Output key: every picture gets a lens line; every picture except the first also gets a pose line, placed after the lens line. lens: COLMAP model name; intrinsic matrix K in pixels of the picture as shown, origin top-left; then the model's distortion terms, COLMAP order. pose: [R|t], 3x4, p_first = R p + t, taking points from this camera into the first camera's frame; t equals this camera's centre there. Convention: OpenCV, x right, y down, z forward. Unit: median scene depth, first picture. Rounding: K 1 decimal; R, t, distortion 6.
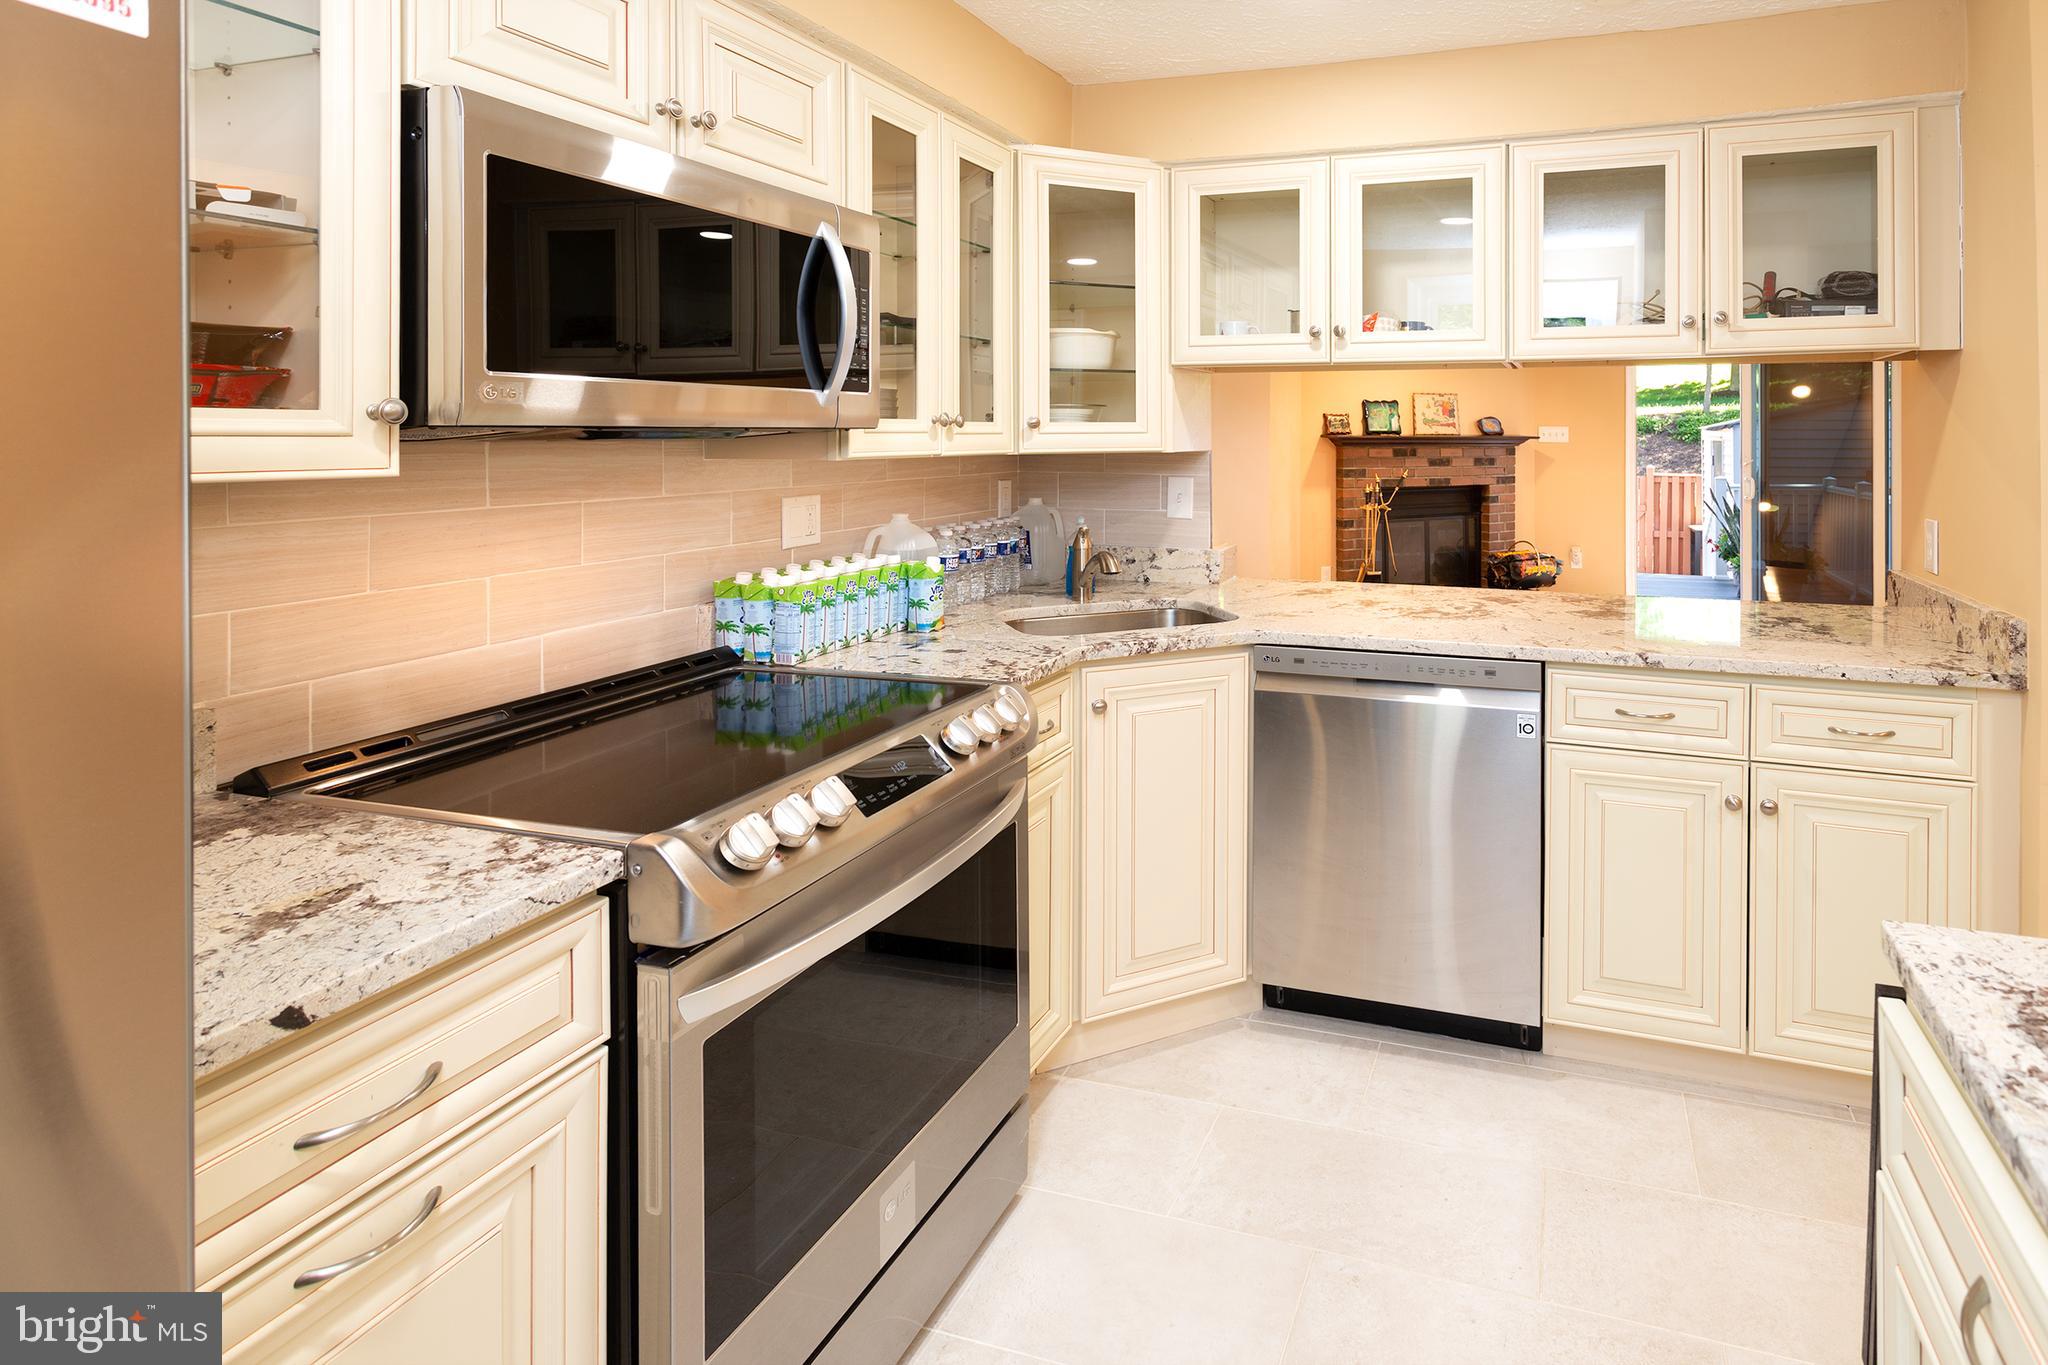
lens RADIAL K [[1009.6, 0, 1249.6], [0, 1009.6, 457.6], [0, 0, 1]] dist [-0.001185, 0.001836]
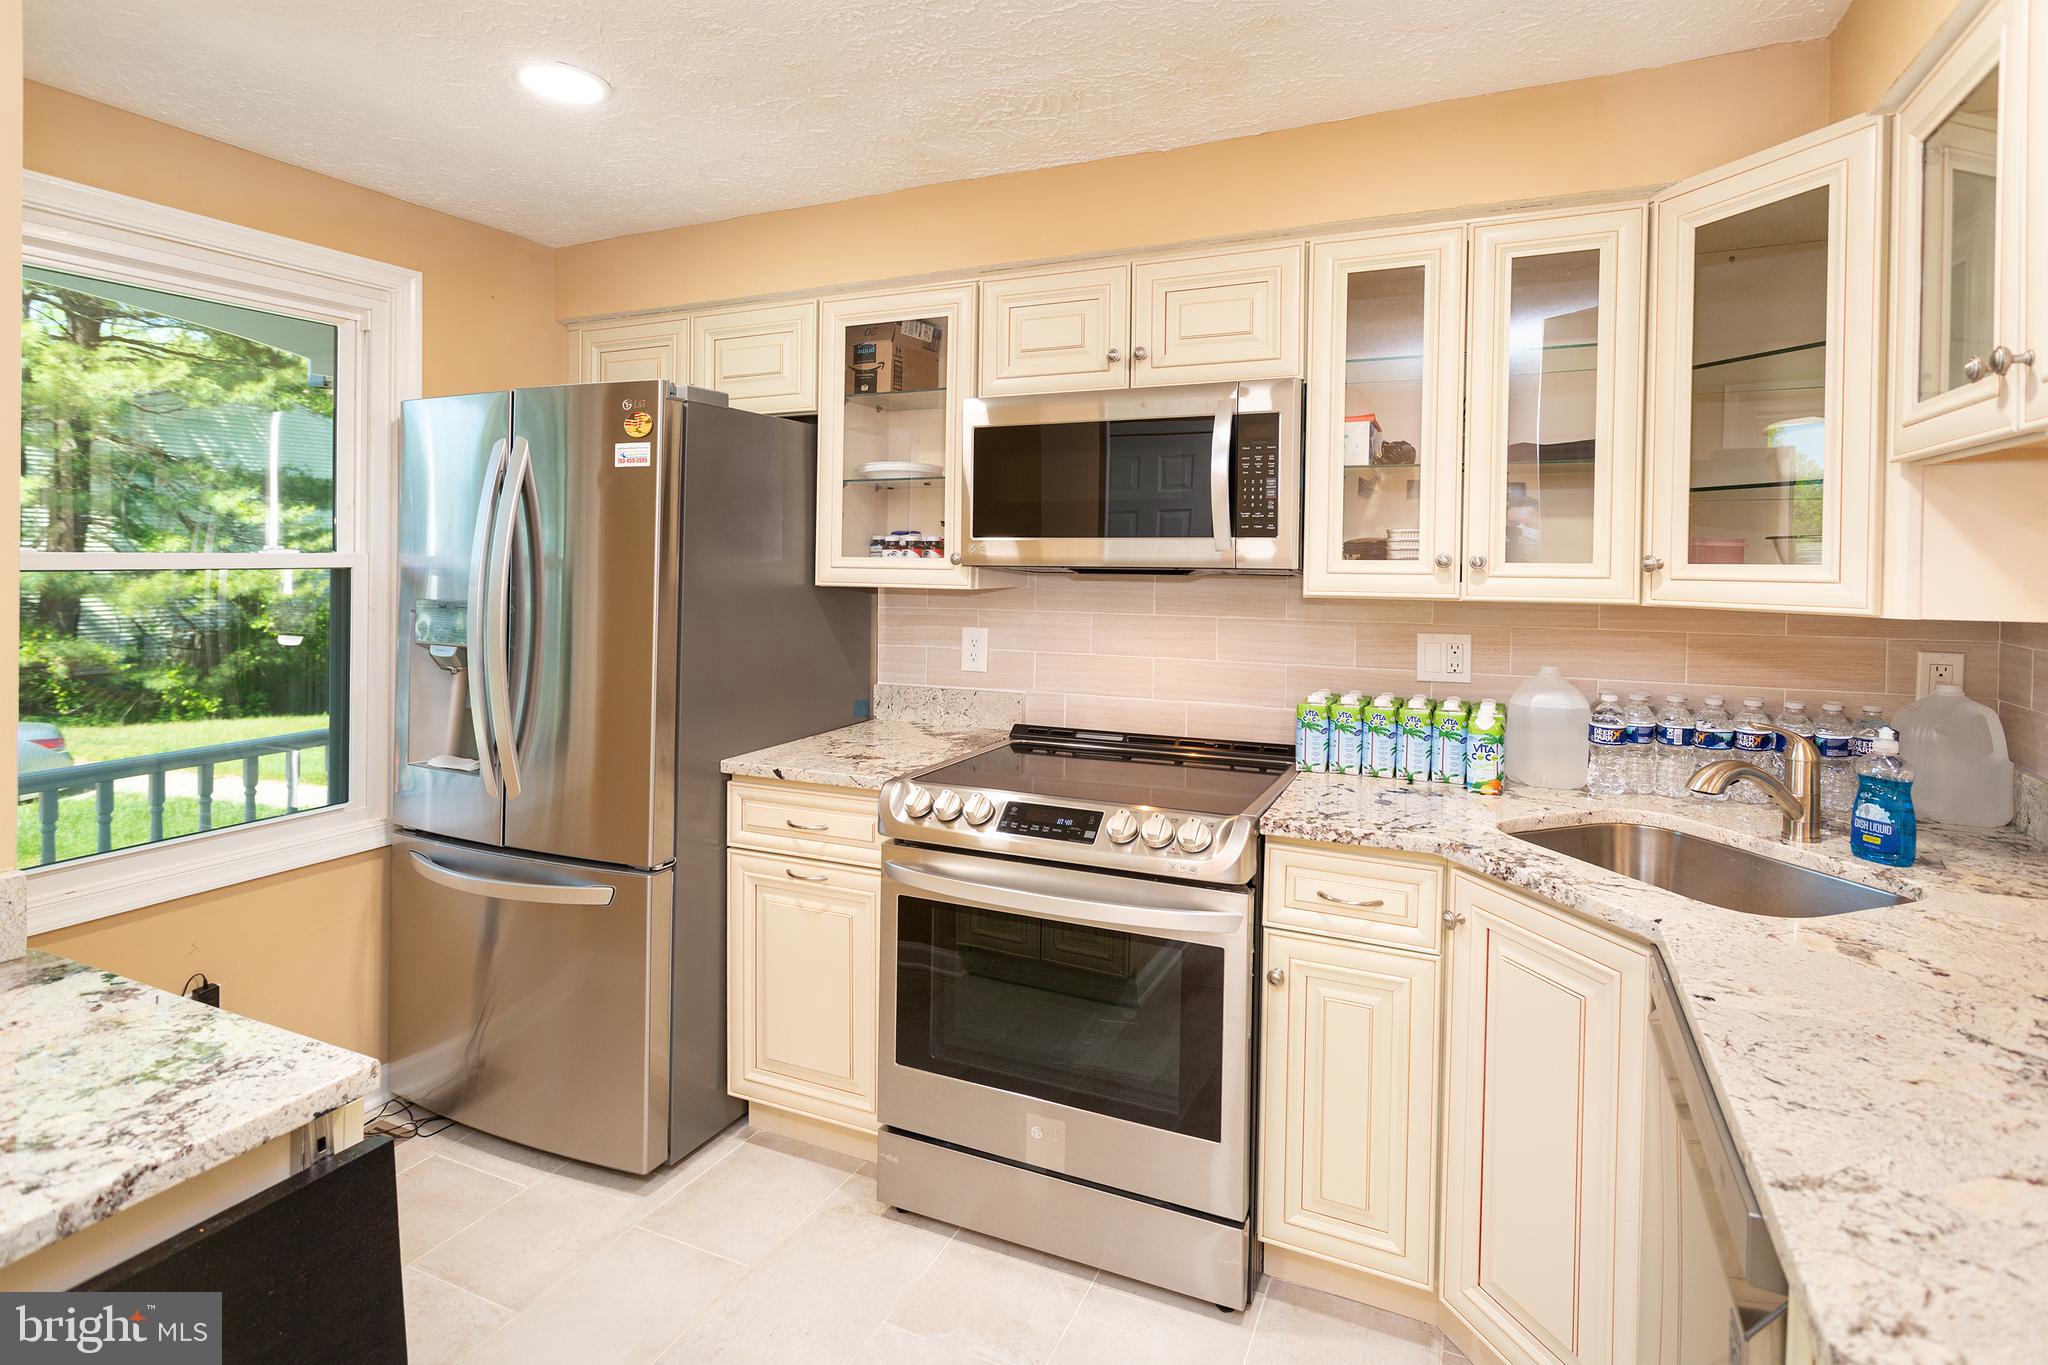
lens RADIAL K [[1009.6, 0, 1044.2], [0, 1009.6, 575.8], [0, 0, 1]] dist [-0.001185, 0.001836]
pose [[-0.103644, 0.021072, -0.994391, 0.536322], [-0.029903, 0.999258, 0.024292, -0.028644], [0.994165, 0.032253, -0.102937, 0.599339]]
